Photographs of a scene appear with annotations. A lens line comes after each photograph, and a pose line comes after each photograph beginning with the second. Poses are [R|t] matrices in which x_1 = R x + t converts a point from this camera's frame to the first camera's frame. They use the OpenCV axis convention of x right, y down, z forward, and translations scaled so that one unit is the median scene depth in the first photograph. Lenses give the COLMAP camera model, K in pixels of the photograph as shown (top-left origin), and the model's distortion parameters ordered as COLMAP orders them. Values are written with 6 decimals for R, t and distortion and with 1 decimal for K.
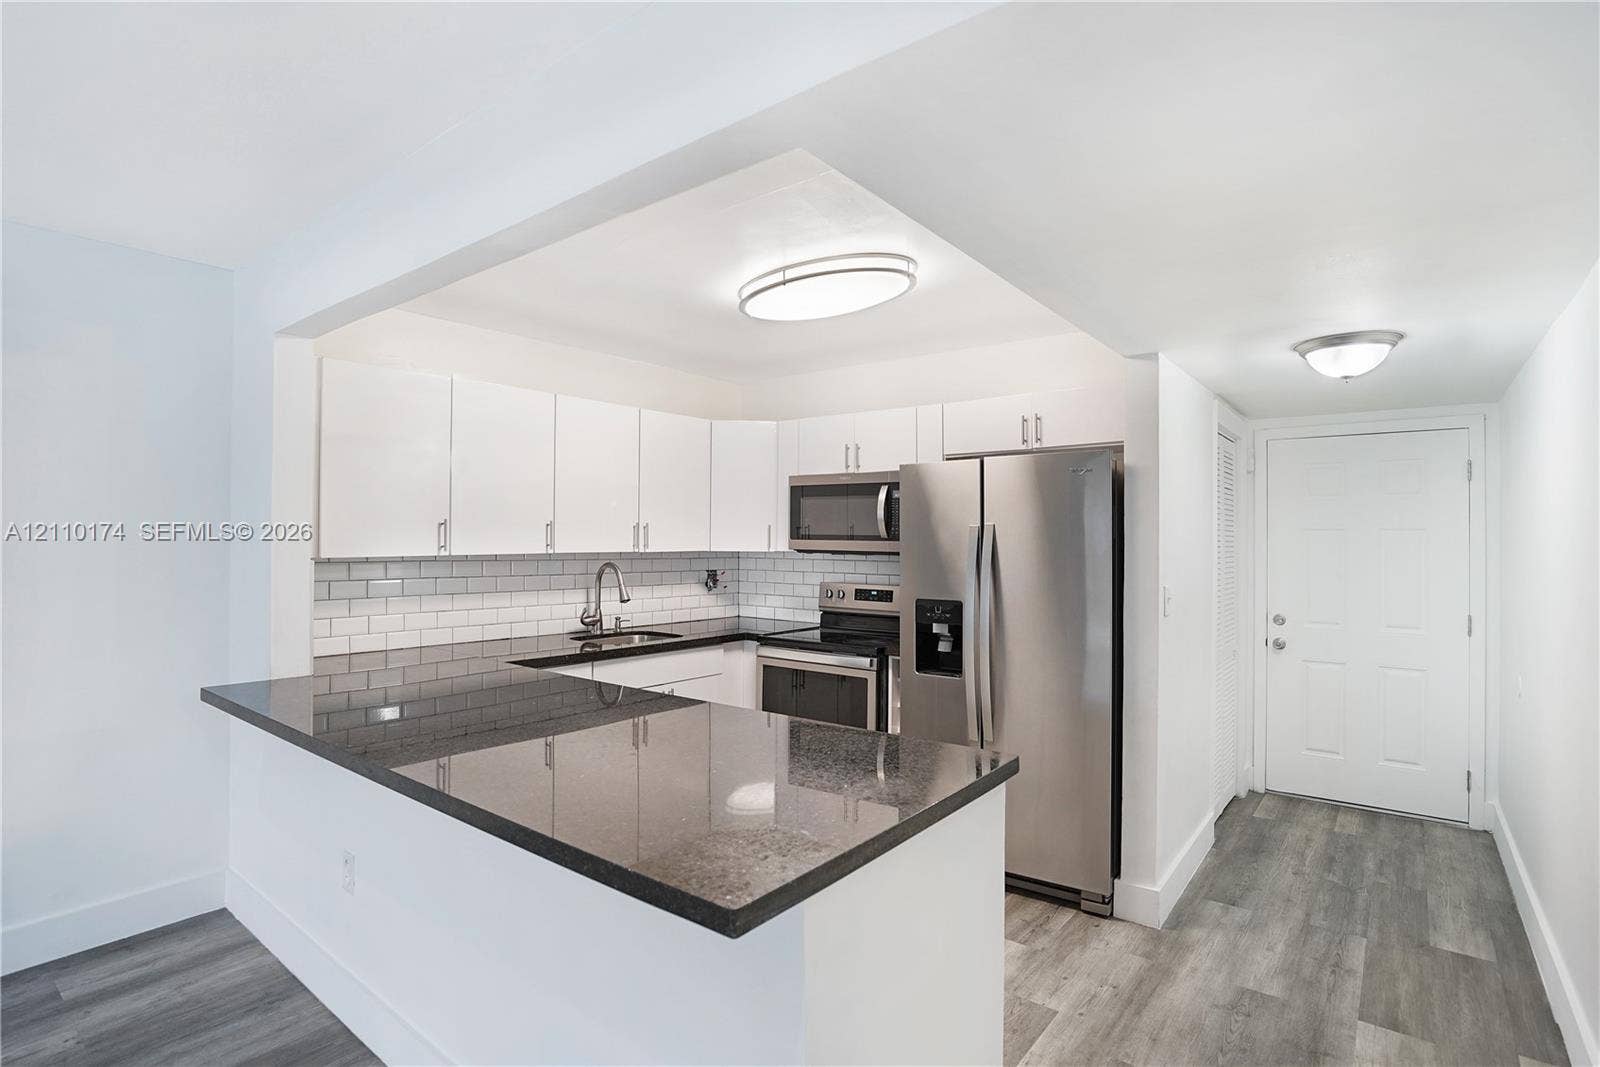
lens RADIAL K [[781.2, 0, 809.1], [0, 781.2, 527.5], [0, 0, 1]] dist [-0.036558, 0.016034]
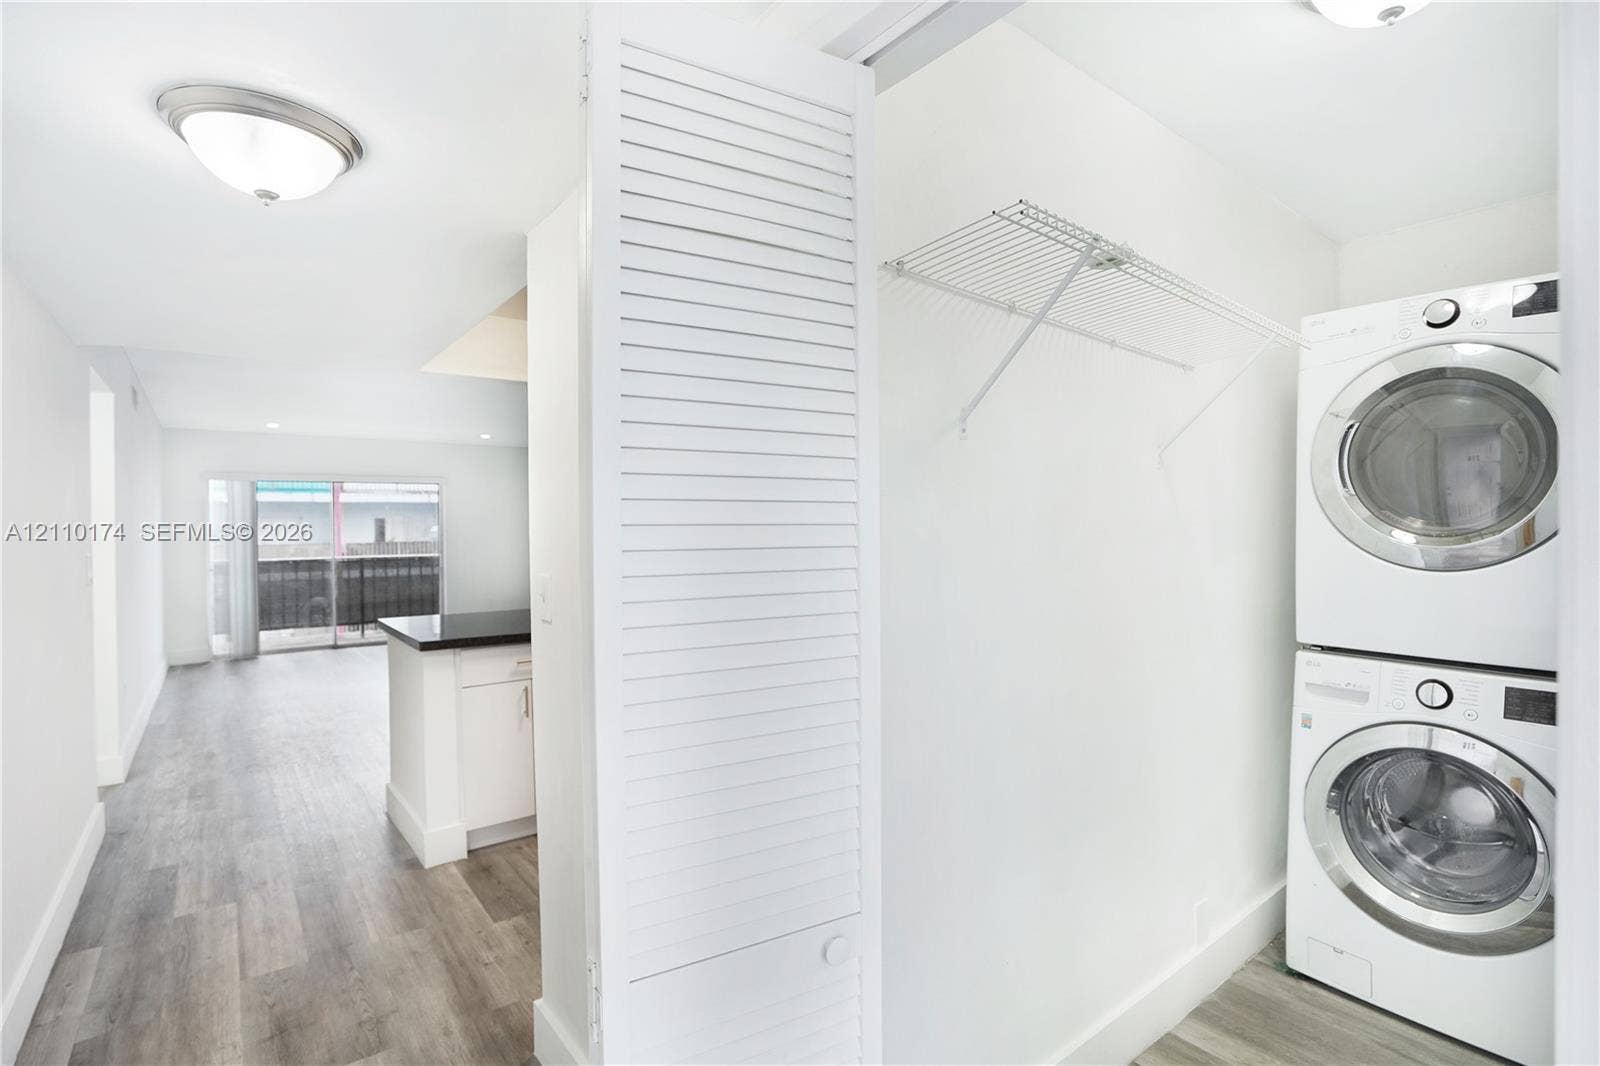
lens RADIAL K [[764.8, 0, 807.4], [0, 764.8, 535.2], [0, 0, 1]] dist [-0.049395, 0.018038]
pose [[-0.246154, 0.007807, -0.969199, 0.729665], [0.023589, 0.999720, 0.002062, 0.032736], [0.968944, -0.022355, -0.246269, 0.983519]]
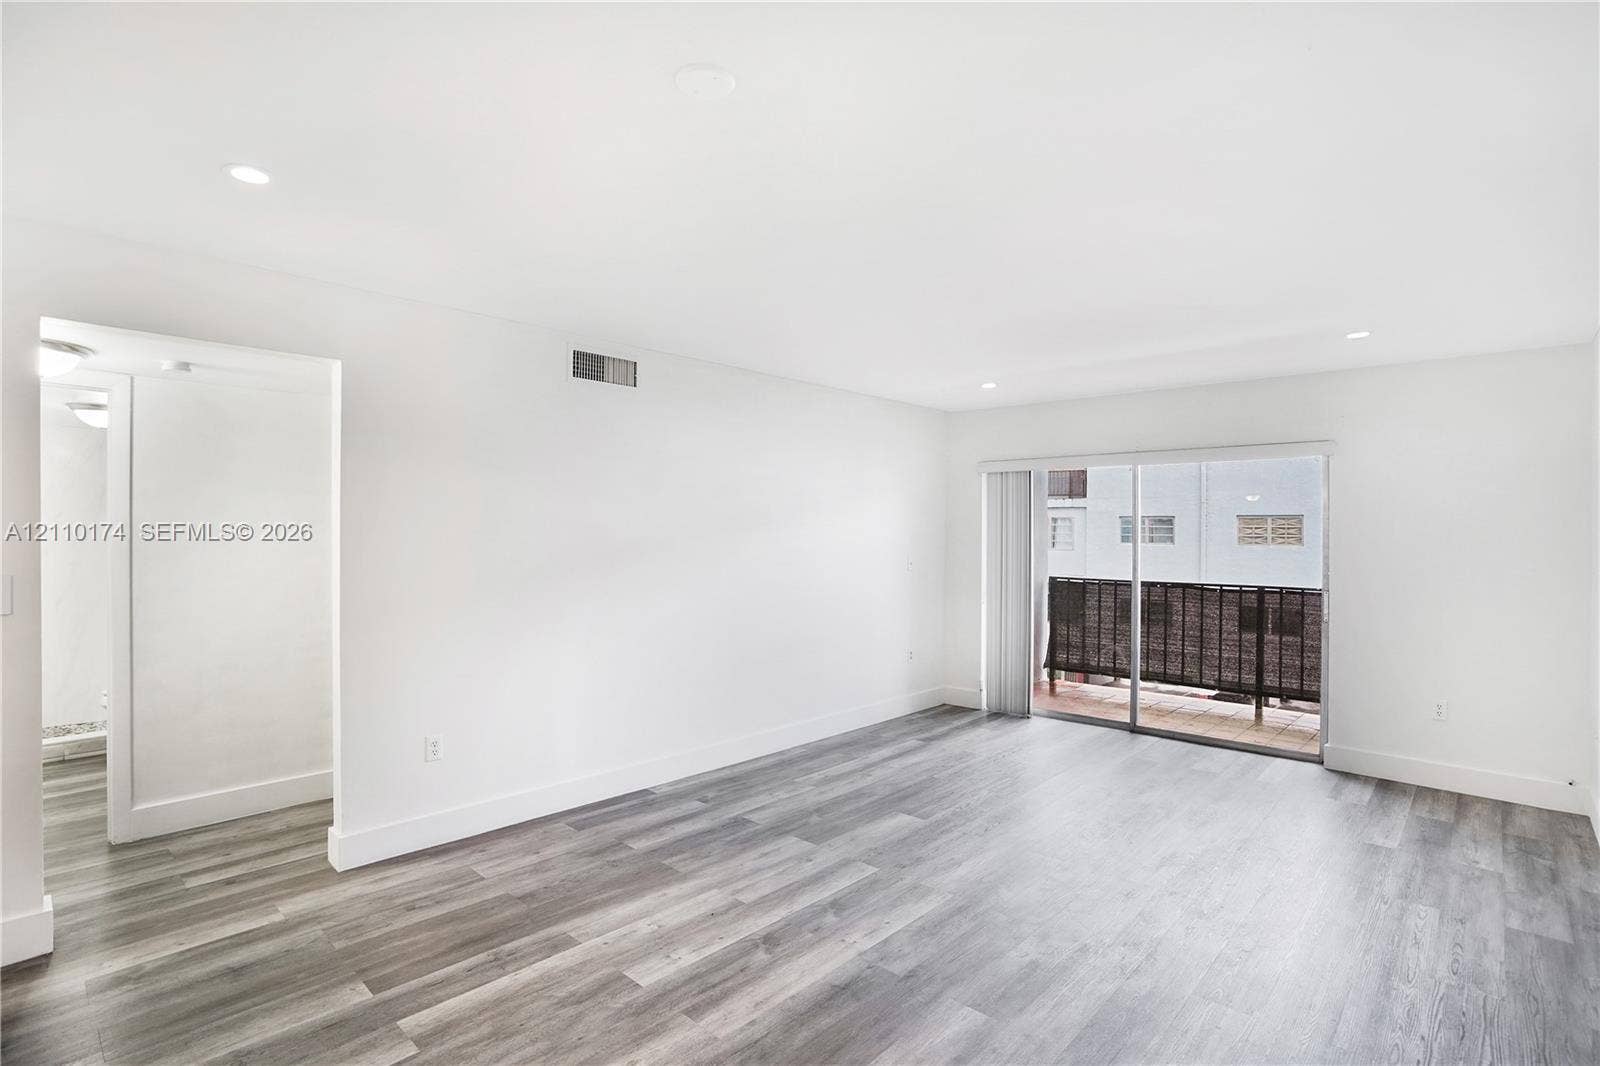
lens RADIAL K [[781.2, 0, 795.7], [0, 781.2, 532.8], [0, 0, 1]] dist [-0.036558, 0.016034]
pose [[-0.995220, -0.012383, 0.096874, -0.541719], [-0.013928, 0.999786, -0.015286, 0.004000], [-0.096664, -0.016562, -0.995179, 0.597117]]
